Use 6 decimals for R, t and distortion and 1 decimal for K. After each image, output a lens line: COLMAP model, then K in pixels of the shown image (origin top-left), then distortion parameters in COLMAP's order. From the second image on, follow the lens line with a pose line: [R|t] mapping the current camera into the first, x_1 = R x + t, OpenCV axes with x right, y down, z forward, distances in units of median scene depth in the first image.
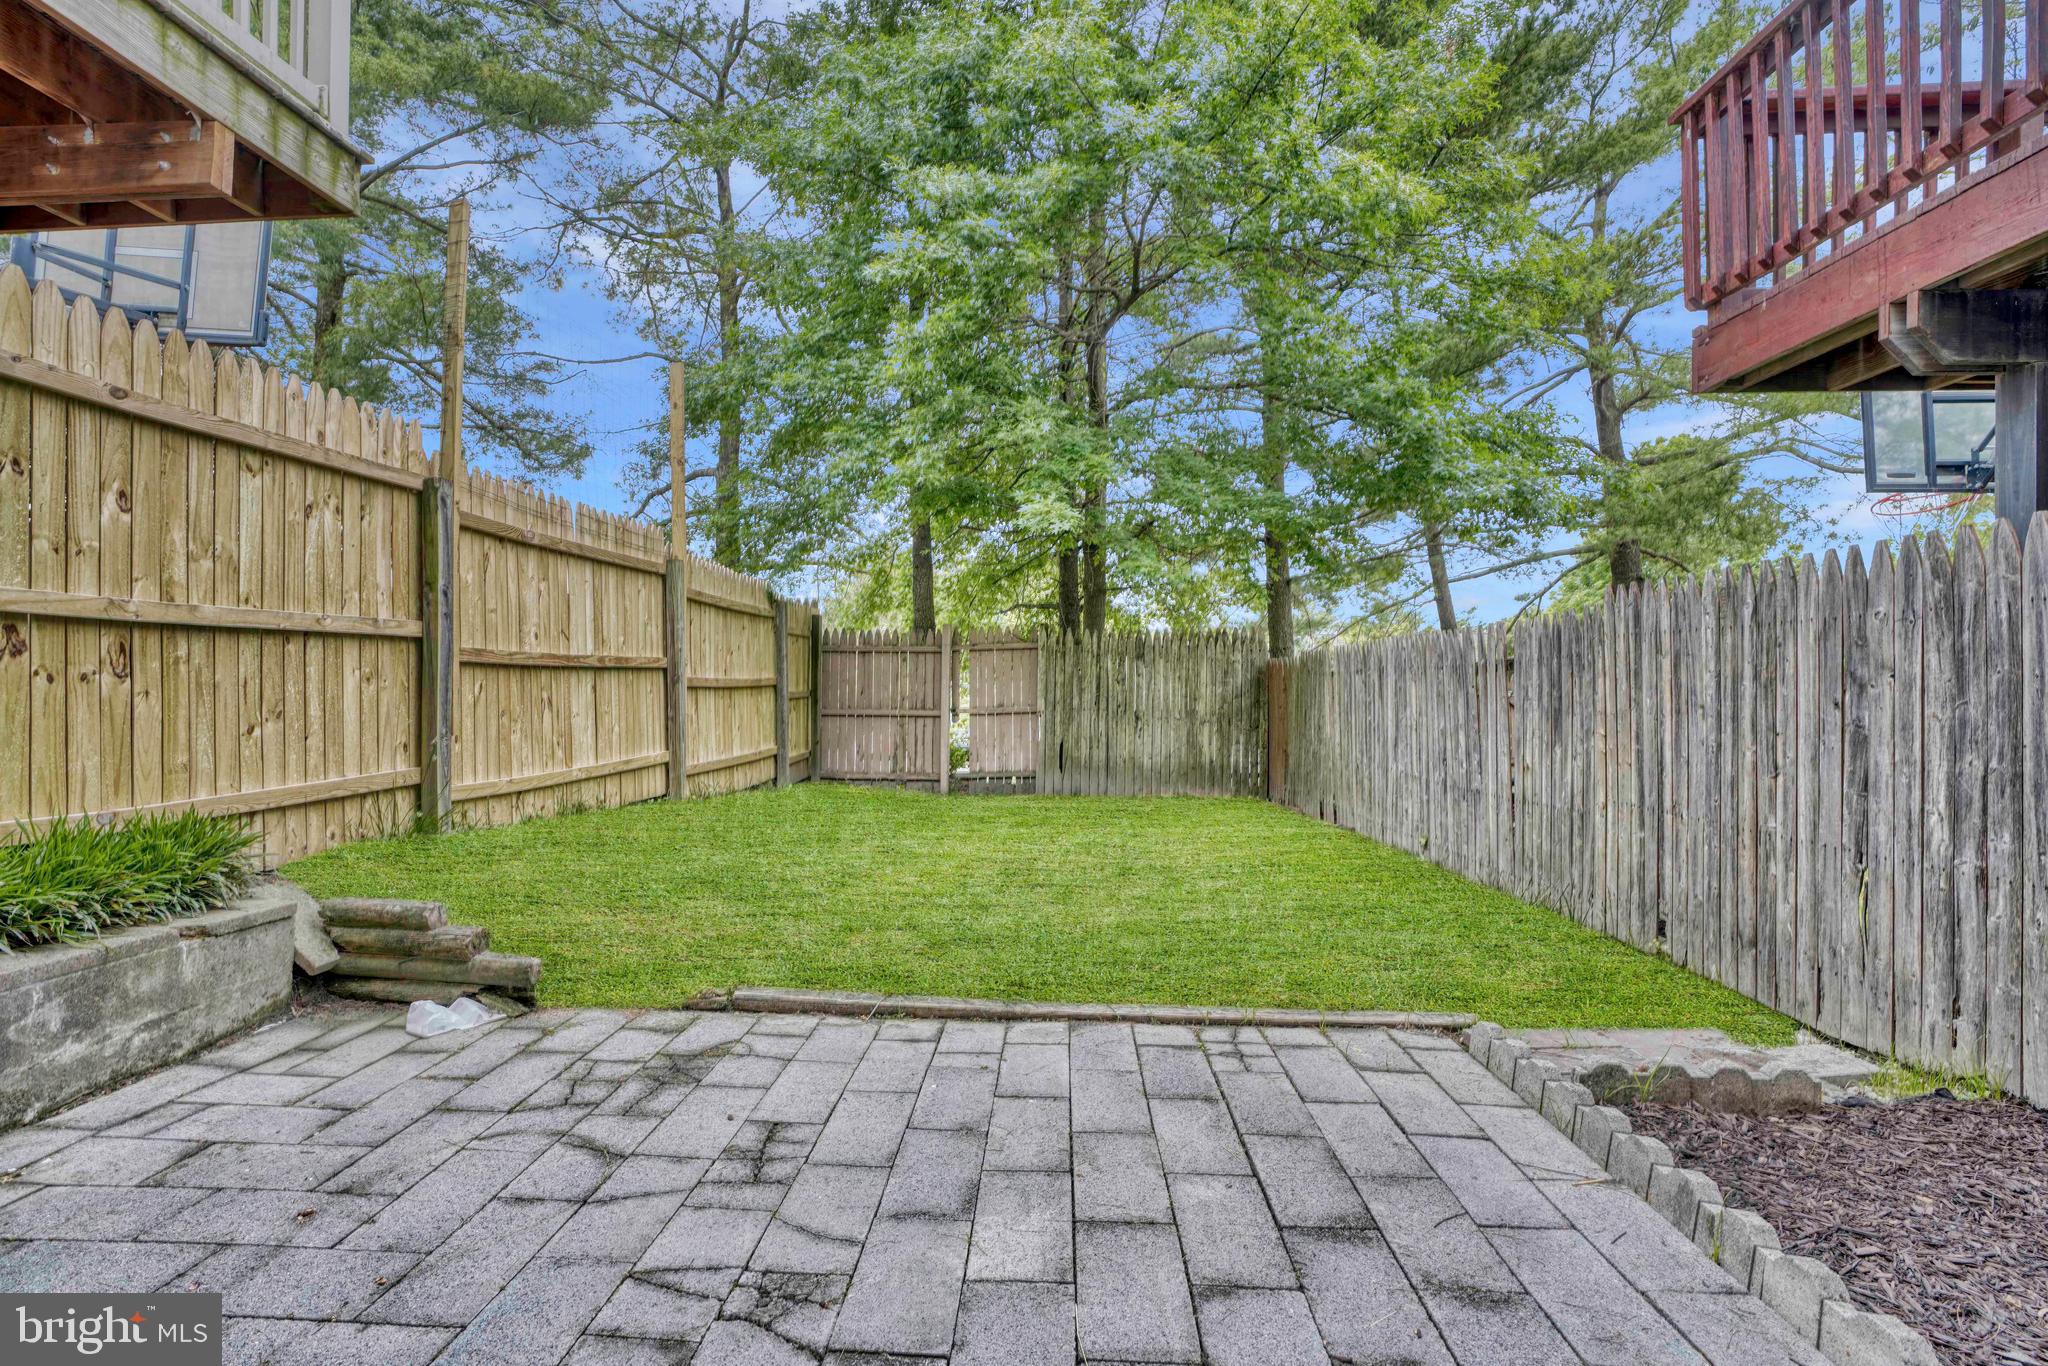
lens RADIAL K [[943.1, 0, 1009.3], [0, 943.1, 685.9], [0, 0, 1]] dist [-0.060462, 0.024820]
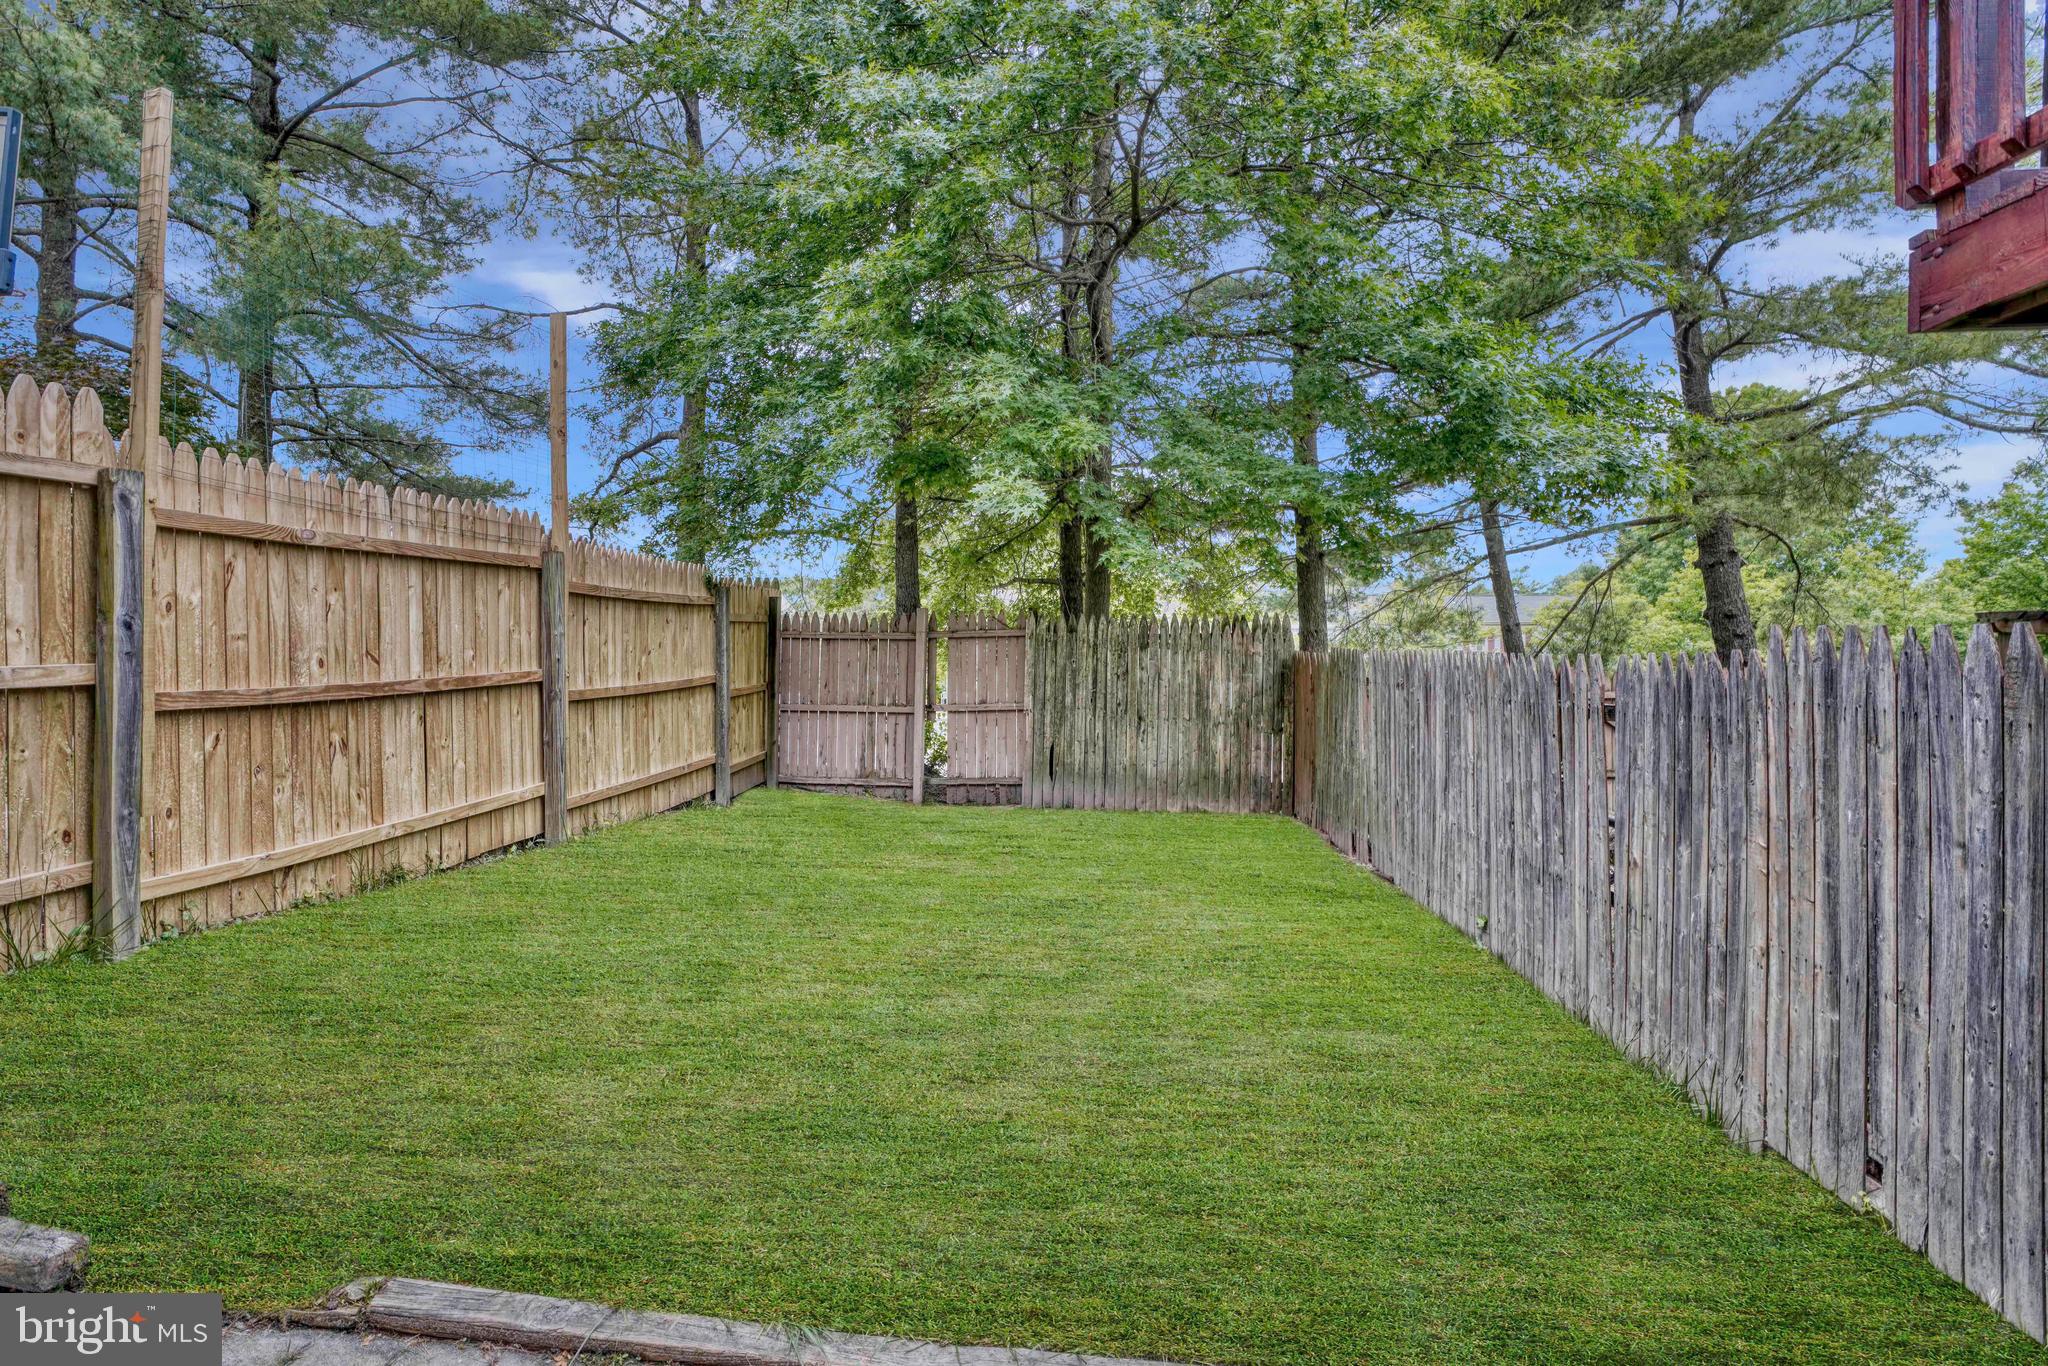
lens RADIAL K [[941.5, 0, 1002.4], [0, 941.5, 637.4], [0, 0, 1]] dist [-0.061643, 0.022188]
pose [[0.998788, 0.006531, -0.048790, 0.061986], [-0.006504, 0.999979, 0.000706, -0.048929], [0.048794, -0.000388, 0.998809, 0.159352]]
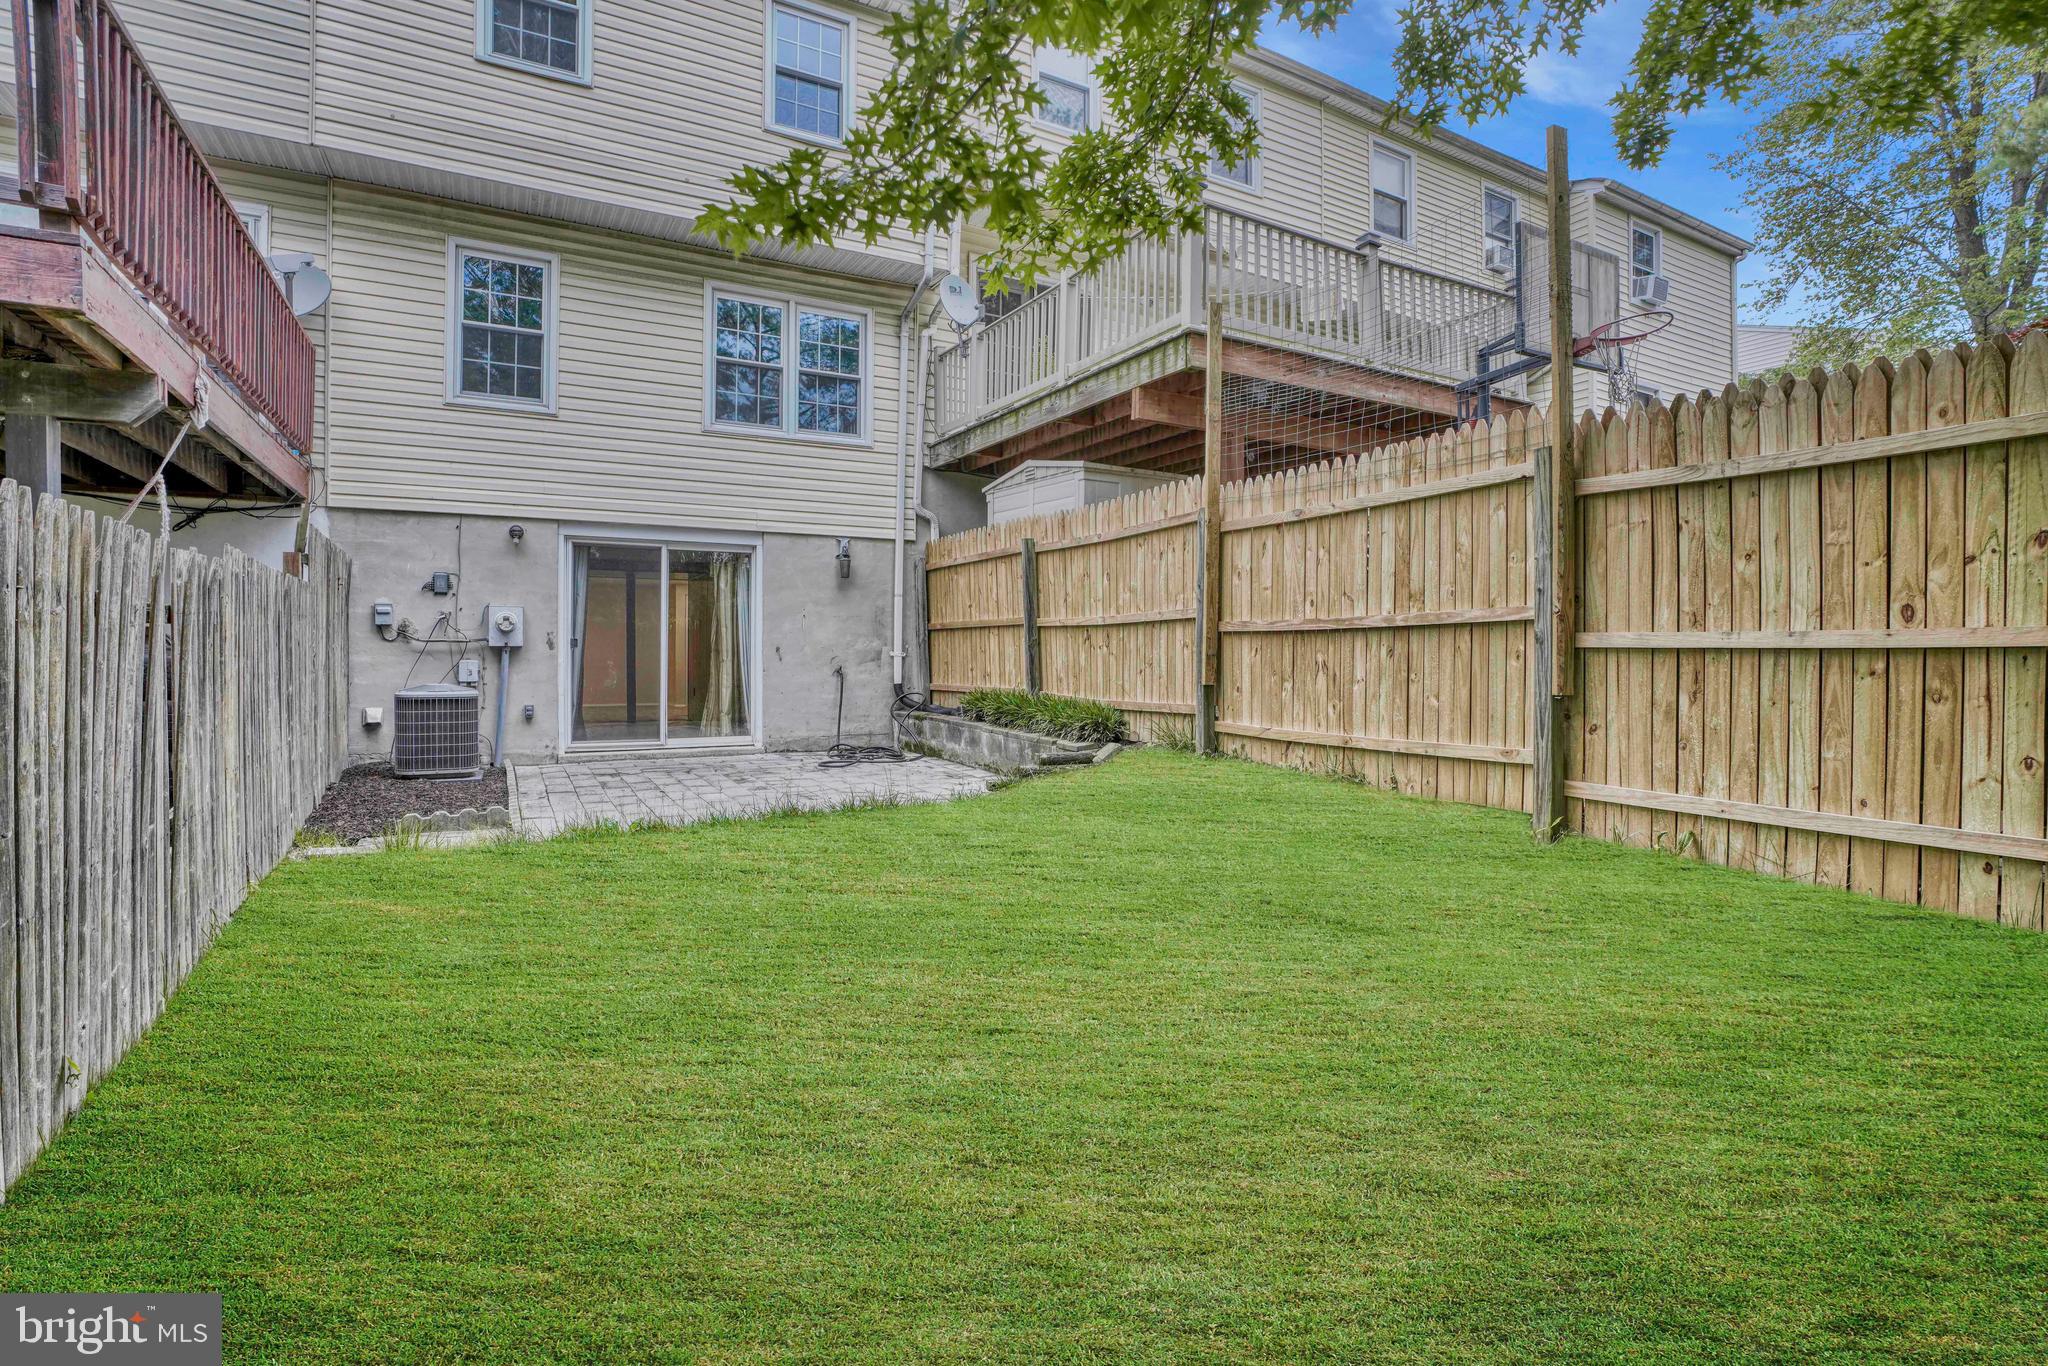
lens RADIAL K [[943.1, 0, 1009.3], [0, 943.1, 685.9], [0, 0, 1]] dist [-0.060462, 0.024820]
pose [[-0.845620, 0.020272, -0.533400, 0.223528], [0.001776, 0.999380, 0.035166, 0.001863], [0.533782, 0.028790, -0.845132, 1.060171]]
